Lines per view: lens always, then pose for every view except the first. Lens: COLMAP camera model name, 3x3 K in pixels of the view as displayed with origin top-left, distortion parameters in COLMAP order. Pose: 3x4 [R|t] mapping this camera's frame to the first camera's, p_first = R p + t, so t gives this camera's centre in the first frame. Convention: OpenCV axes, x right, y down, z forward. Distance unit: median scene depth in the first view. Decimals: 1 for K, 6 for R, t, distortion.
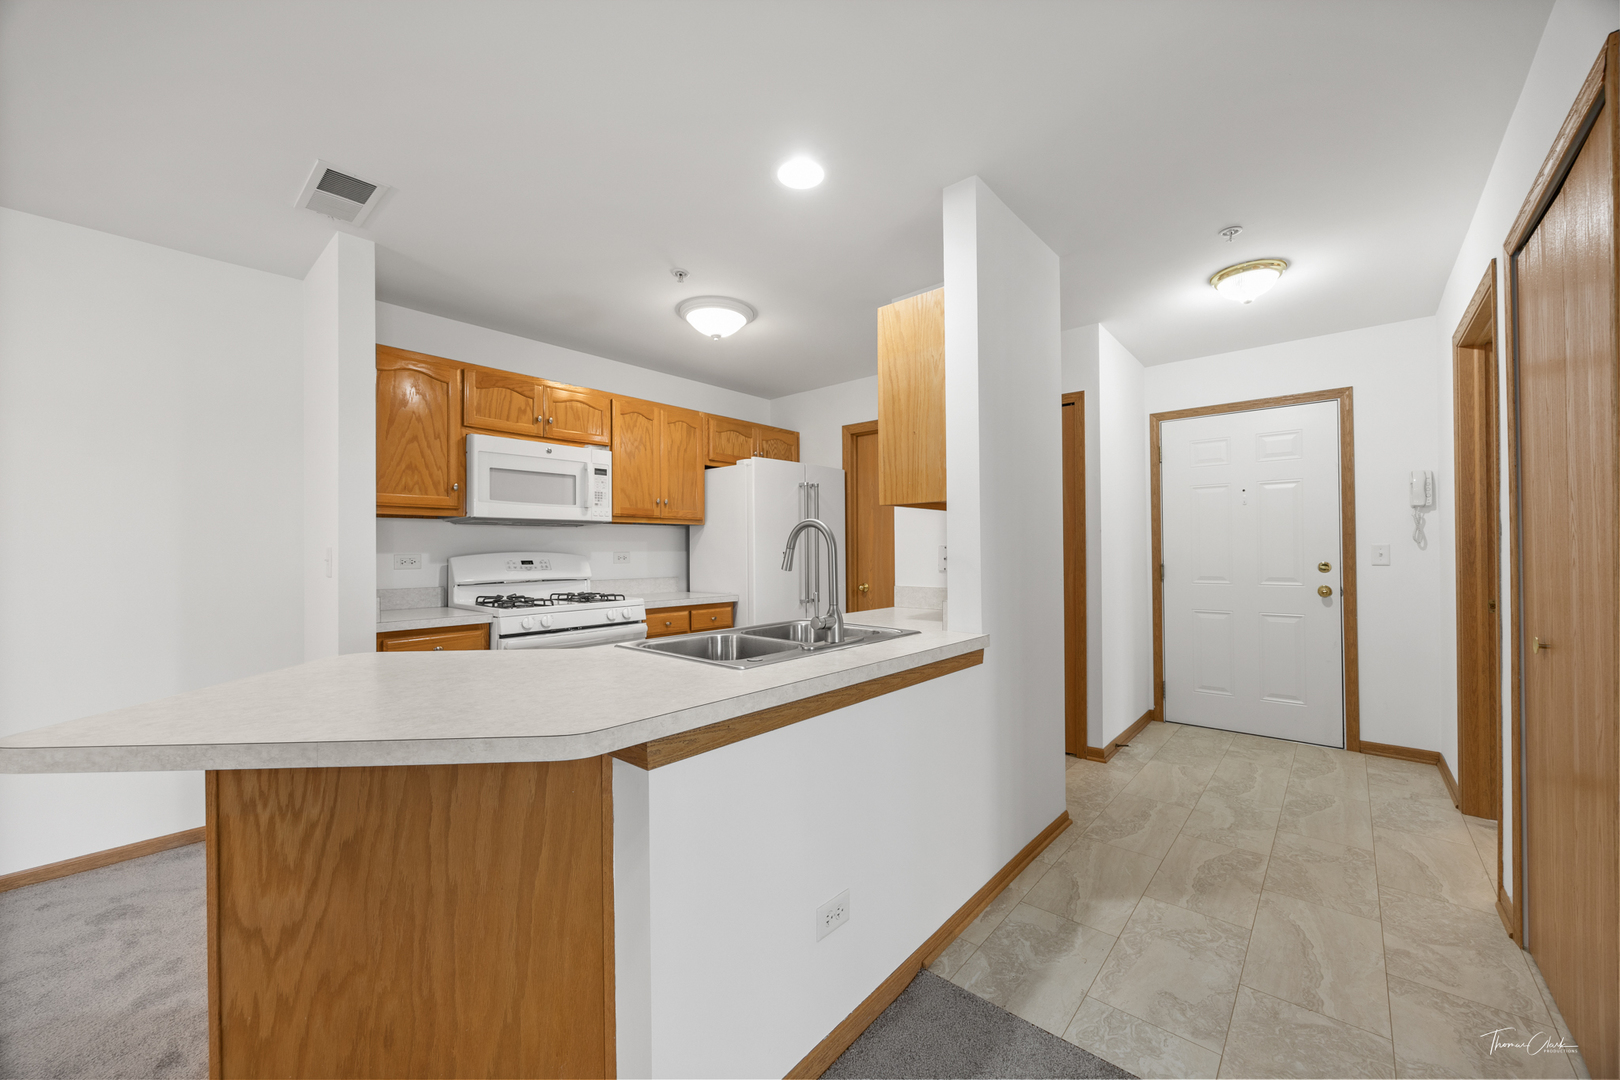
lens RADIAL K [[616.2, 0, 811.9], [0, 616.2, 546.3], [0, 0, 1]] dist [-0.002214, 0.000656]
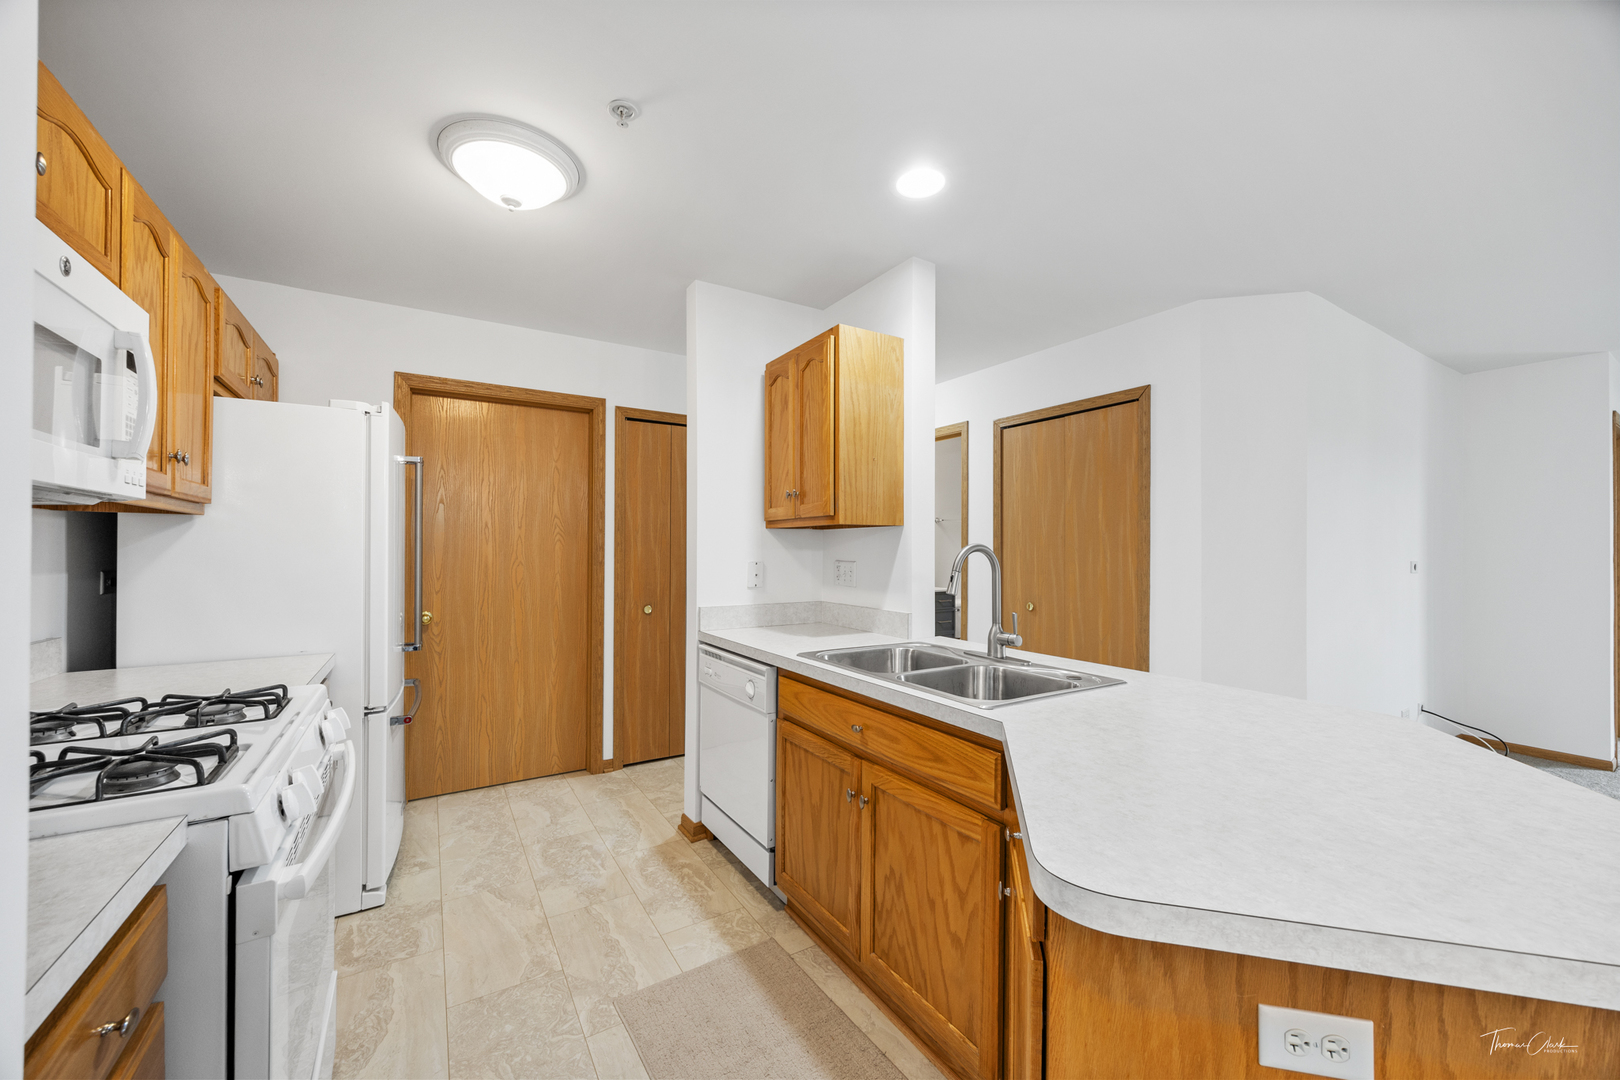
lens RADIAL K [[616.2, 0, 812.3], [0, 616.2, 547.5], [0, 0, 1]] dist [-0.002214, 0.000656]
pose [[0.290621, 0.010904, 0.956776, -0.589373], [-0.011708, 0.999901, -0.007839, -0.014512], [-0.956767, -0.008924, 0.290720, 0.526170]]
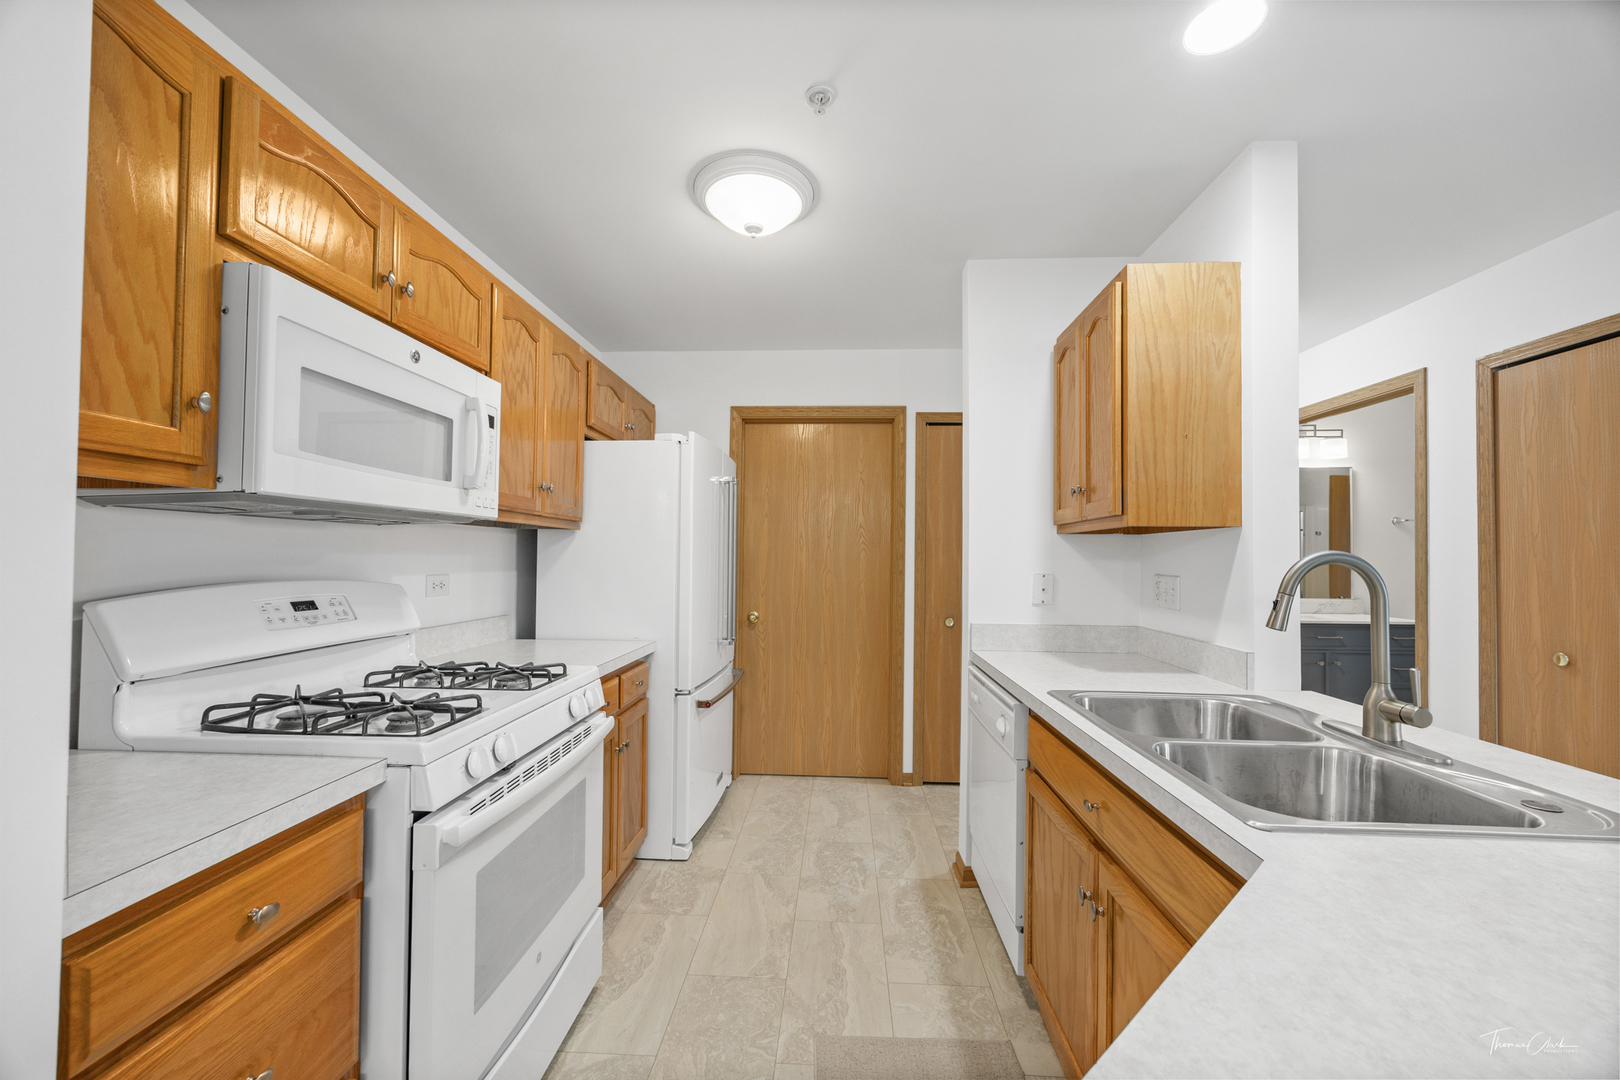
lens RADIAL K [[616.2, 0, 812.3], [0, 616.2, 547.0], [0, 0, 1]] dist [-0.002214, 0.000656]
pose [[0.785463, 0.025999, 0.618363, -0.455332], [-0.020630, 0.999662, -0.015825, -0.014934], [-0.618565, -0.000327, 0.785733, 0.452964]]
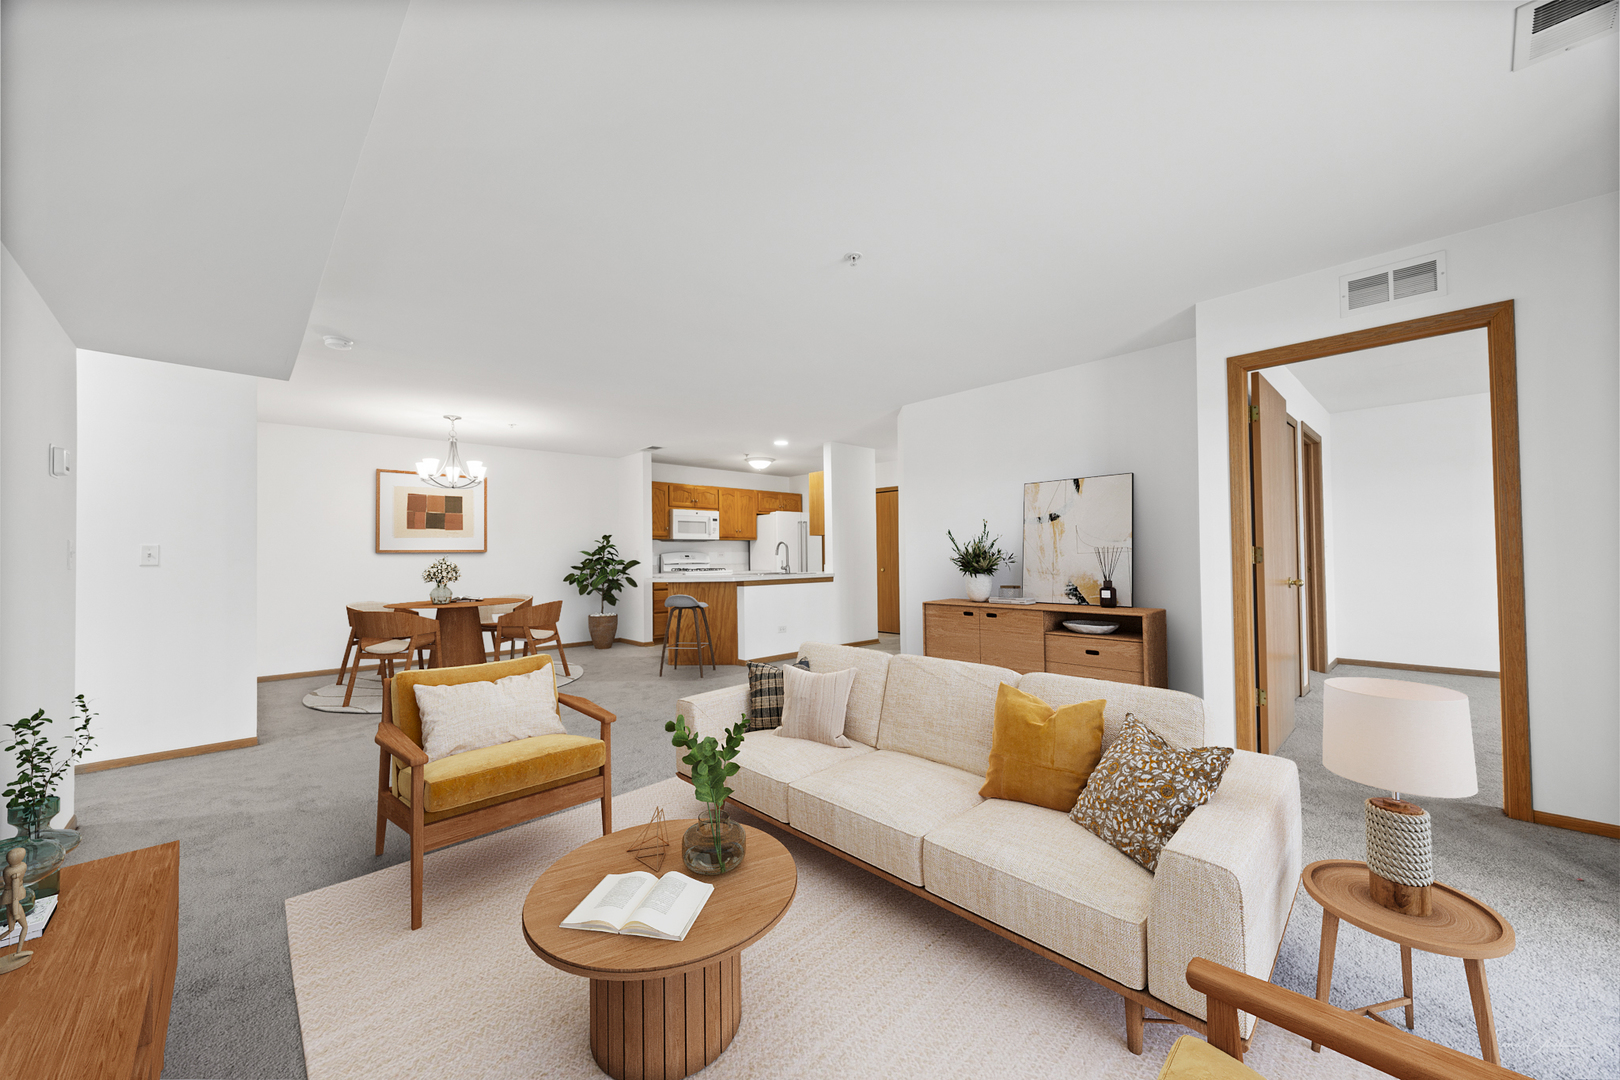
lens RADIAL K [[616.2, 0, 811.1], [0, 616.2, 546.1], [0, 0, 1]] dist [-0.002214, 0.000656]
pose [[0.995258, -0.009350, -0.096819, 0.296641], [0.008046, 0.999872, -0.013846, 0.025071], [0.096936, 0.013001, 0.995206, -1.499796]]
